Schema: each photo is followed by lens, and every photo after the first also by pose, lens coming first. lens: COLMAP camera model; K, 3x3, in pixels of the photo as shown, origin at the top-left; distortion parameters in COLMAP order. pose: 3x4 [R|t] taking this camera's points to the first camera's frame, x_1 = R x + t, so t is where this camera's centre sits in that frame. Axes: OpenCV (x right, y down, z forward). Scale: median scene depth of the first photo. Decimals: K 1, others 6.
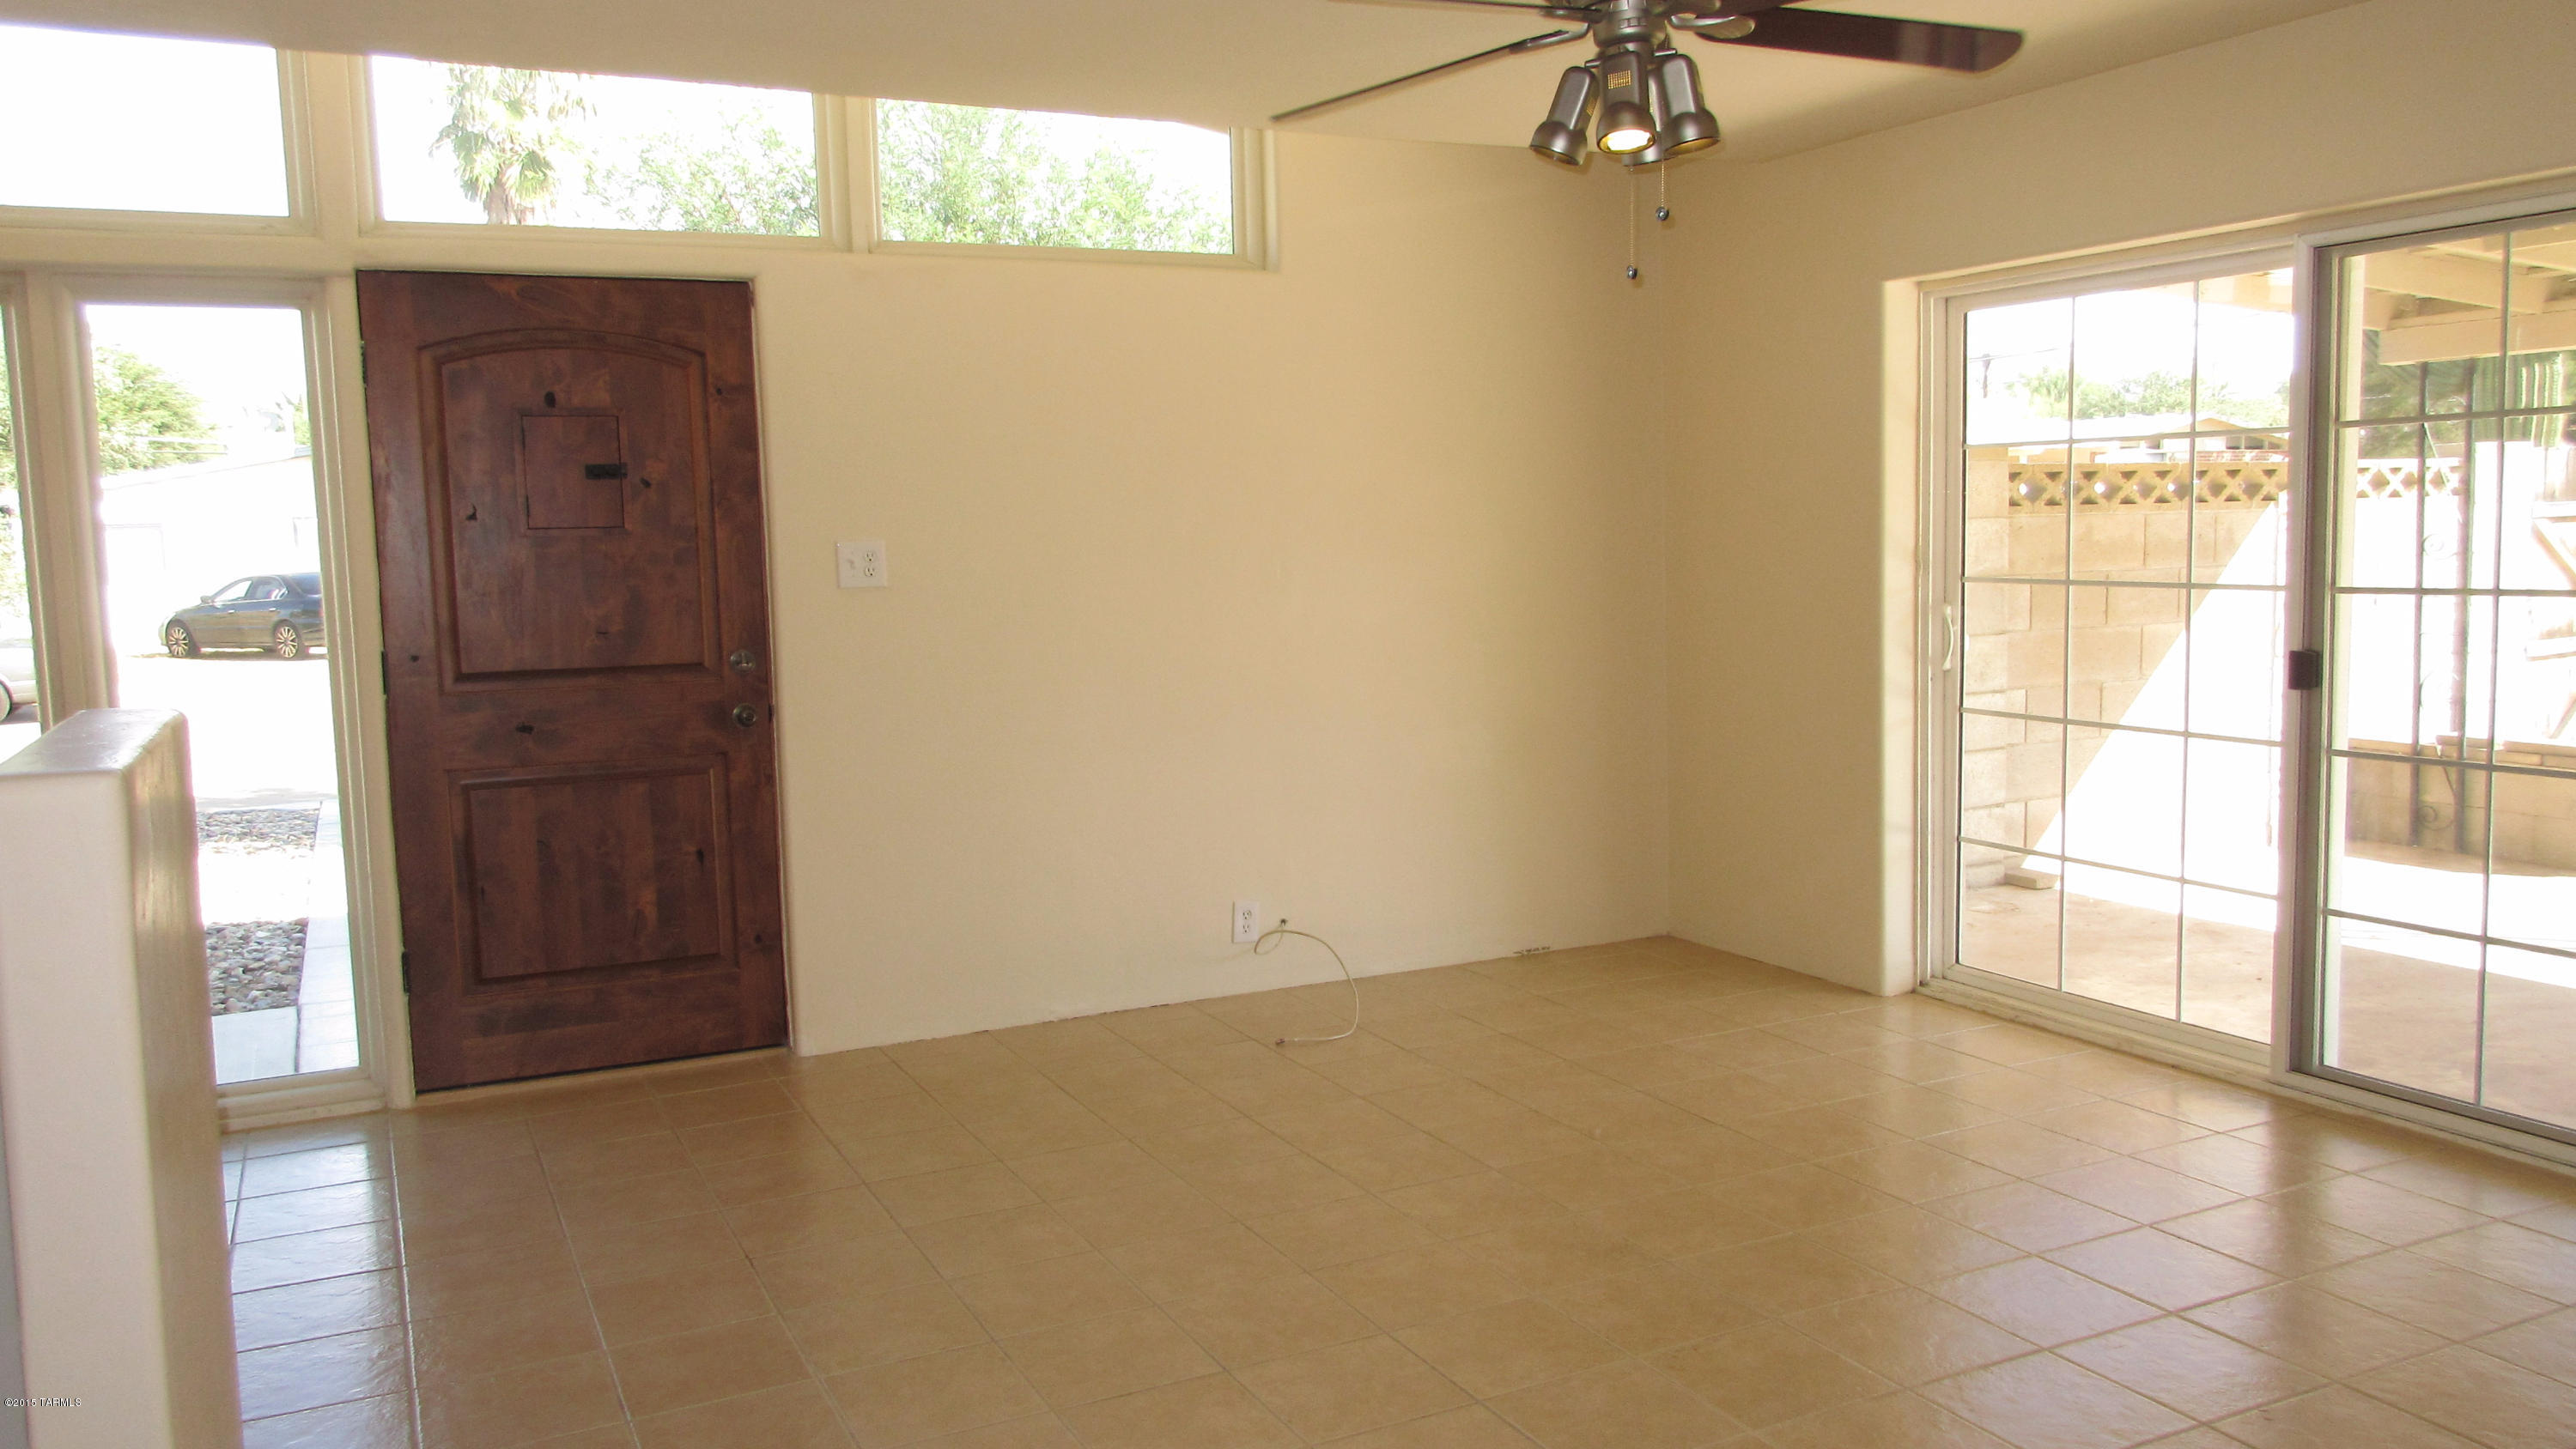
lens RADIAL K [[1913.2, 0, 1273.3], [0, 1913.2, 715.4], [0, 0, 1]] dist [-0.008320, 0.006401]
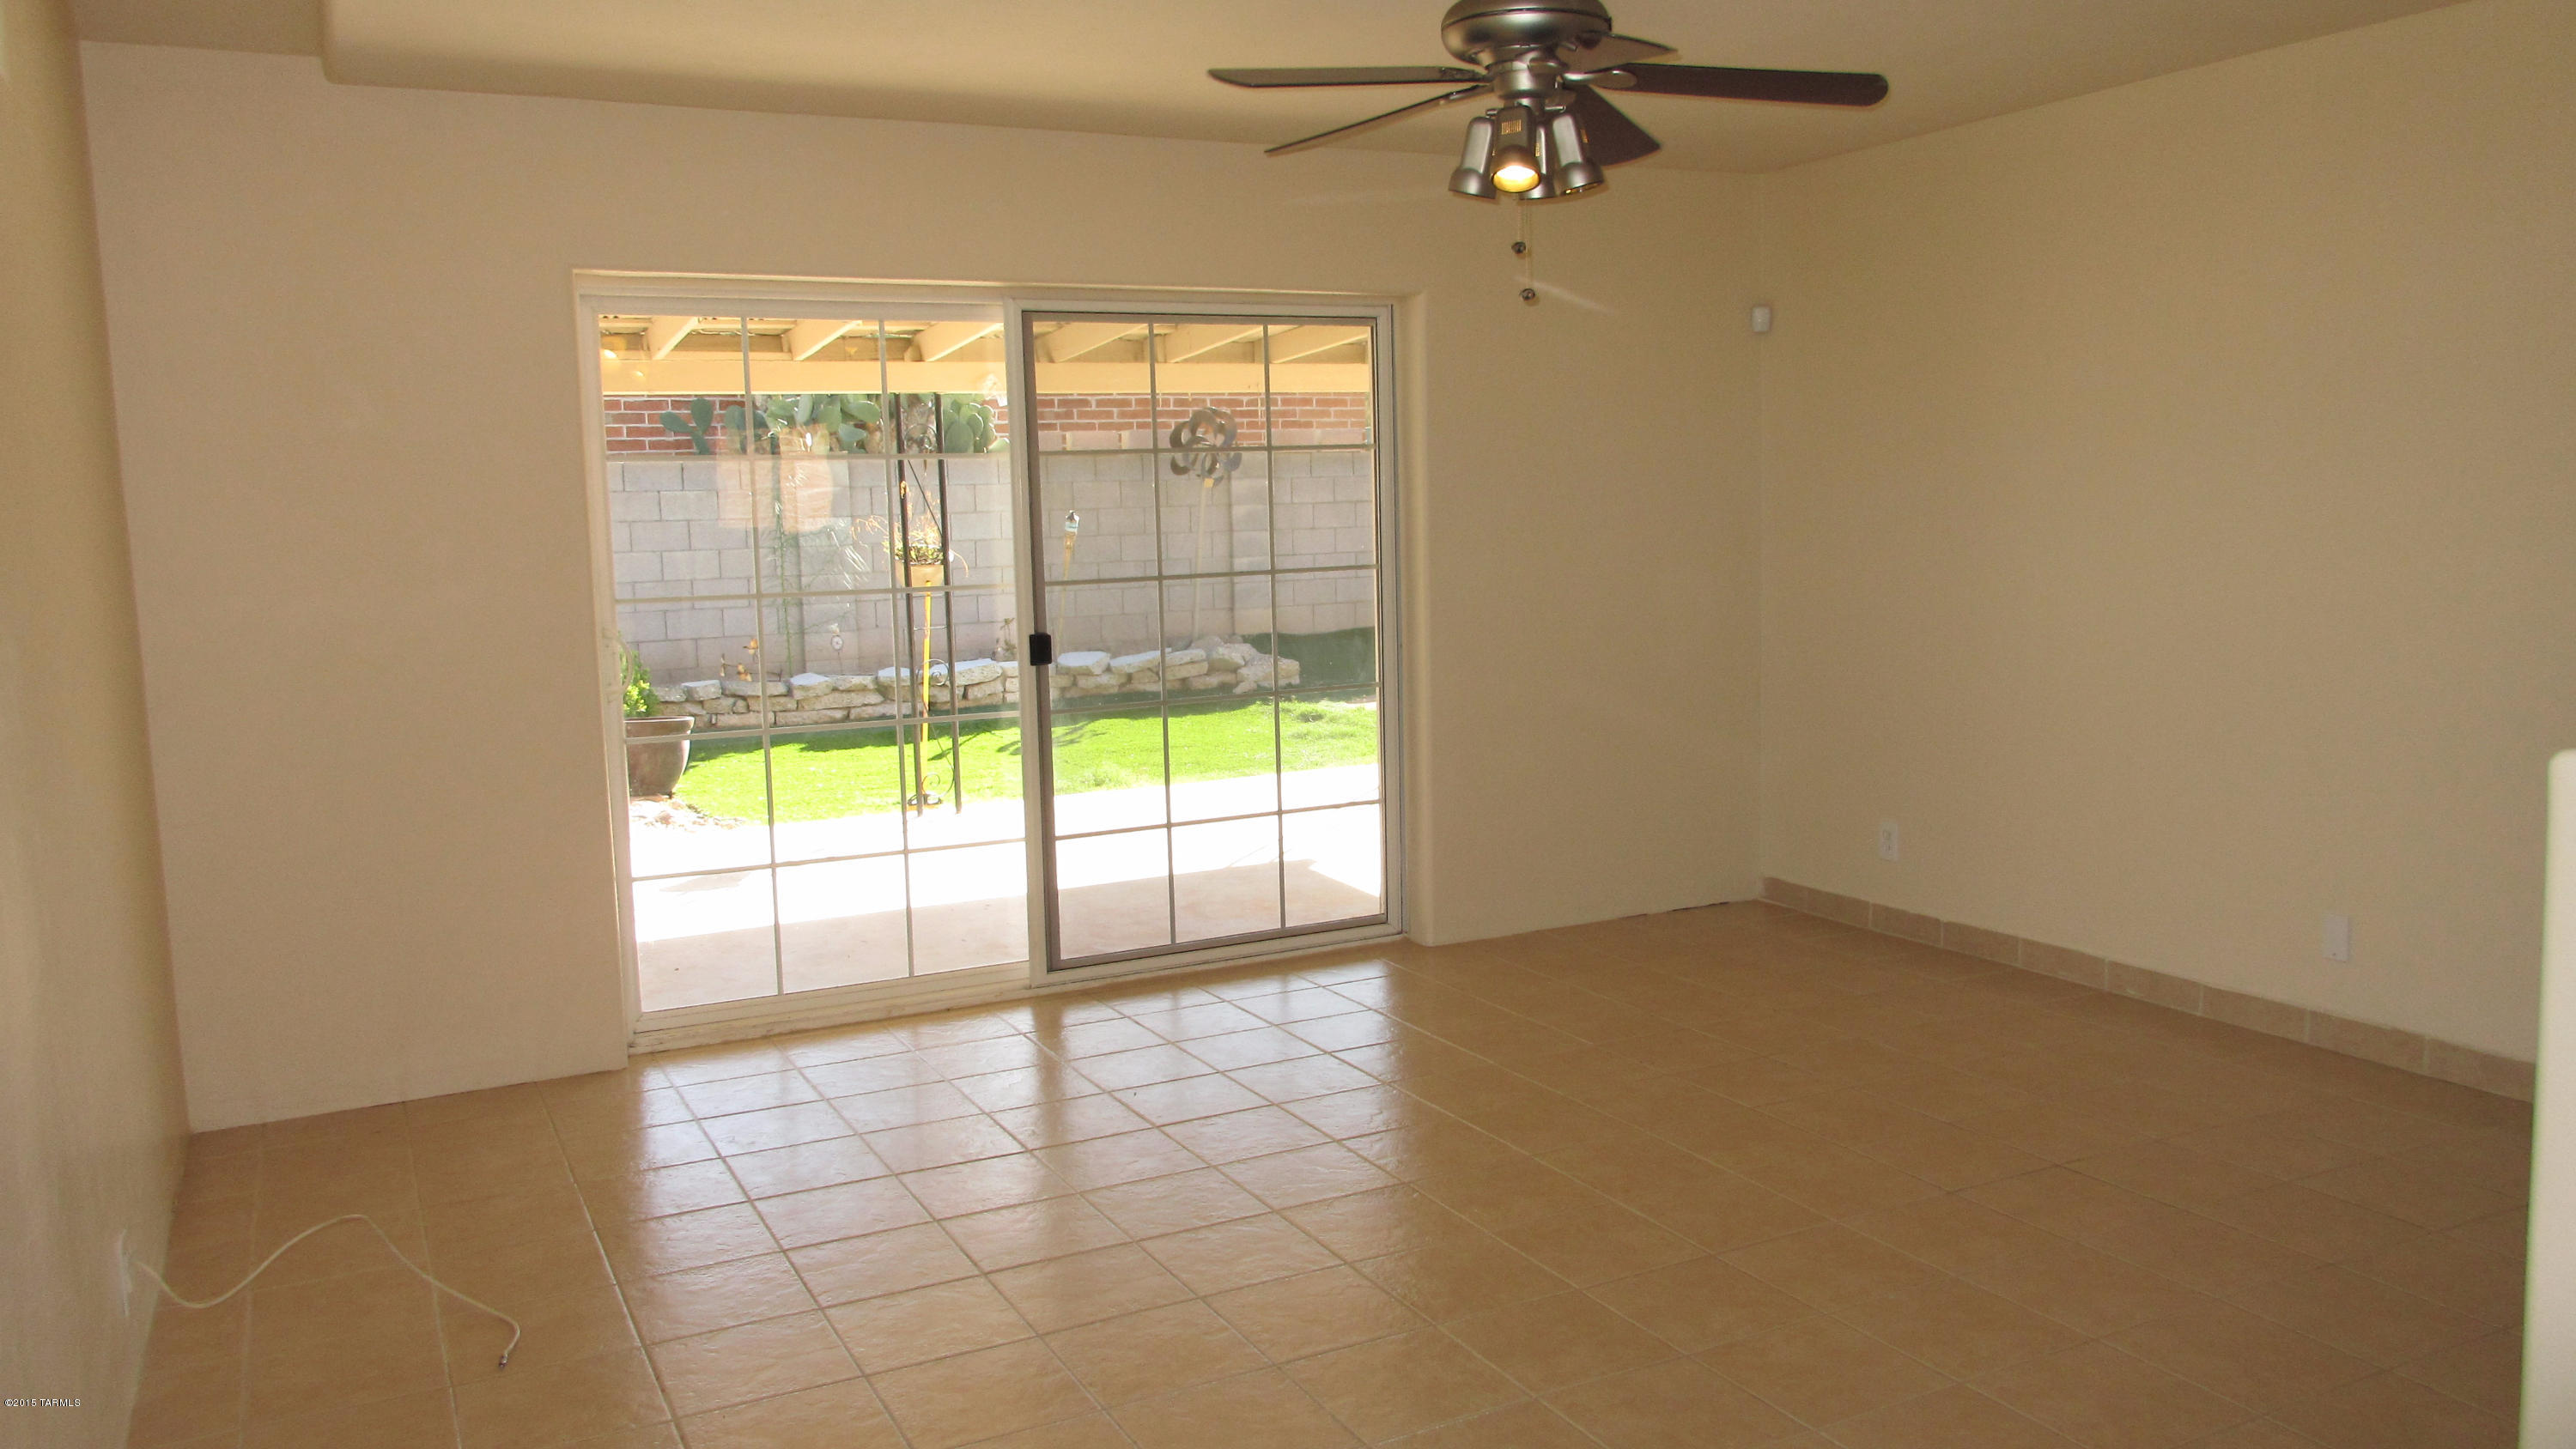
lens RADIAL K [[1913.2, 0, 1295.1], [0, 1913.2, 742.0], [0, 0, 1]] dist [-0.008320, 0.006401]
pose [[-0.016083, -0.105374, 0.994303, -0.632389], [0.128384, 0.985982, 0.106569, -0.066912], [-0.991594, 0.129366, -0.002329, 0.757625]]
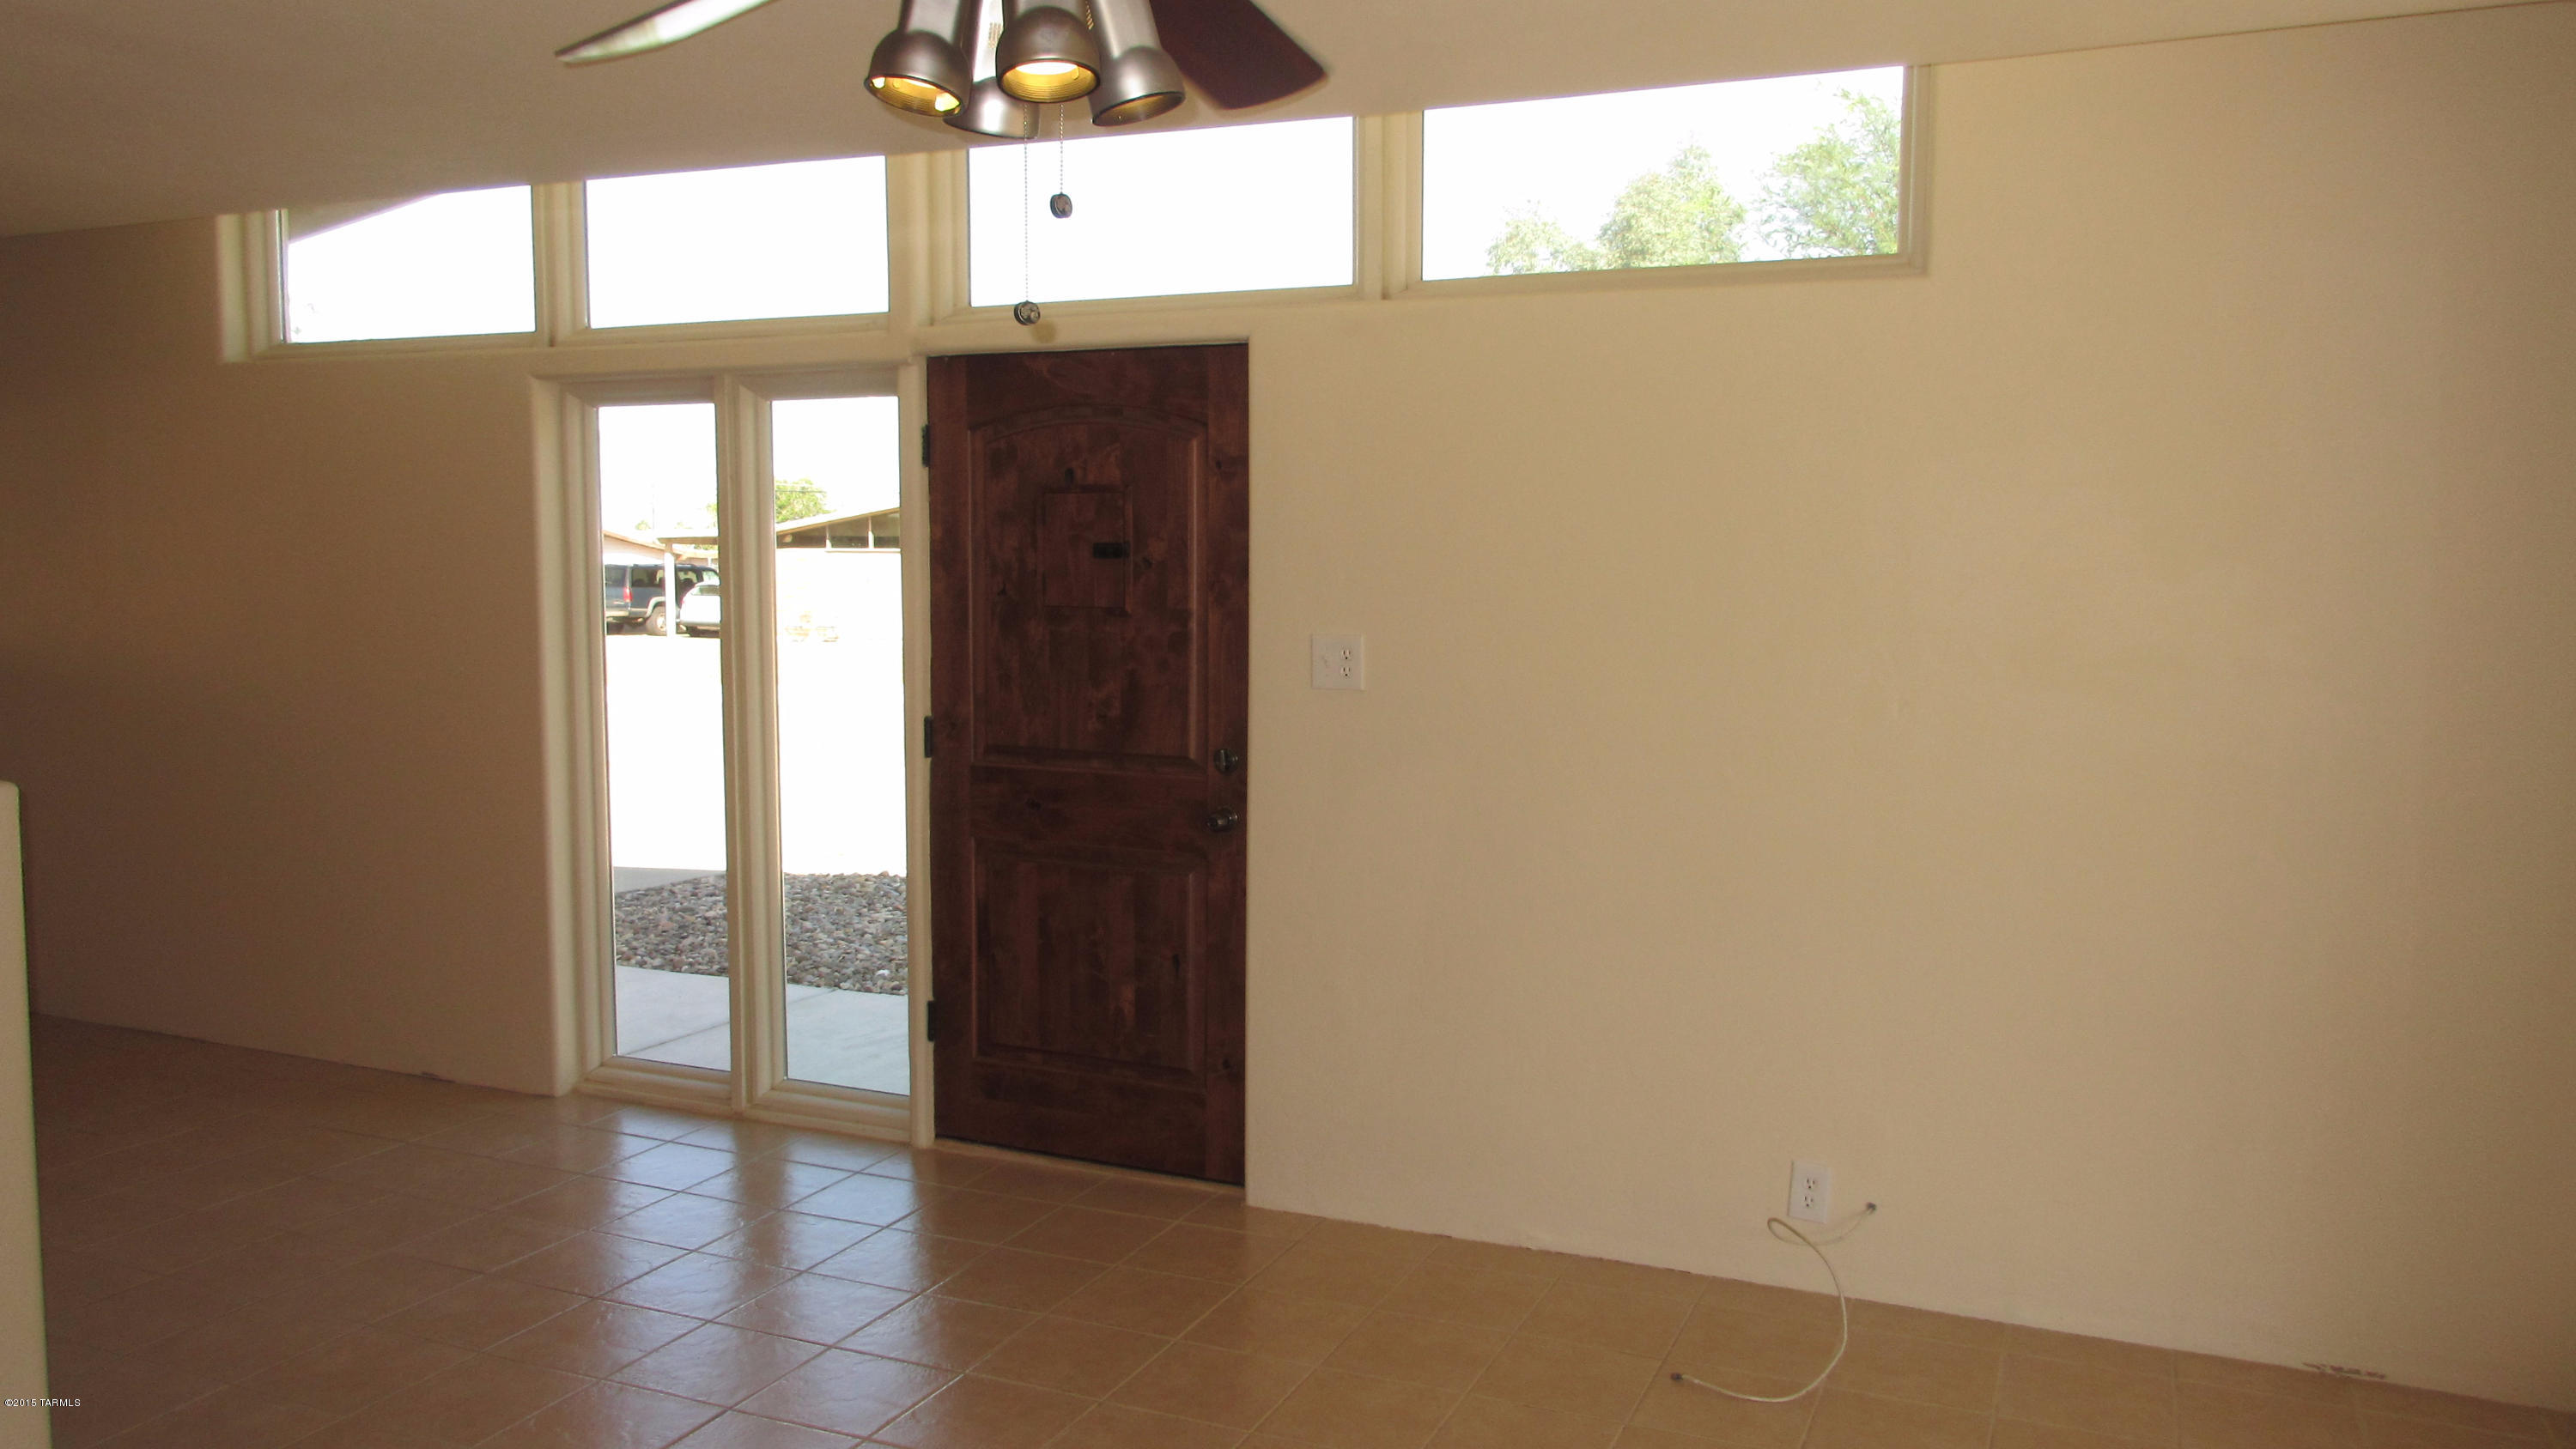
lens RADIAL K [[1913.2, 0, 1298.2], [0, 1913.2, 733.6], [0, 0, 1]] dist [-0.008320, 0.006401]
pose [[0.646619, 0.098458, -0.756432, 0.446043], [-0.099264, 0.994064, 0.044535, -0.087332], [0.756327, 0.046289, 0.652554, 0.443306]]
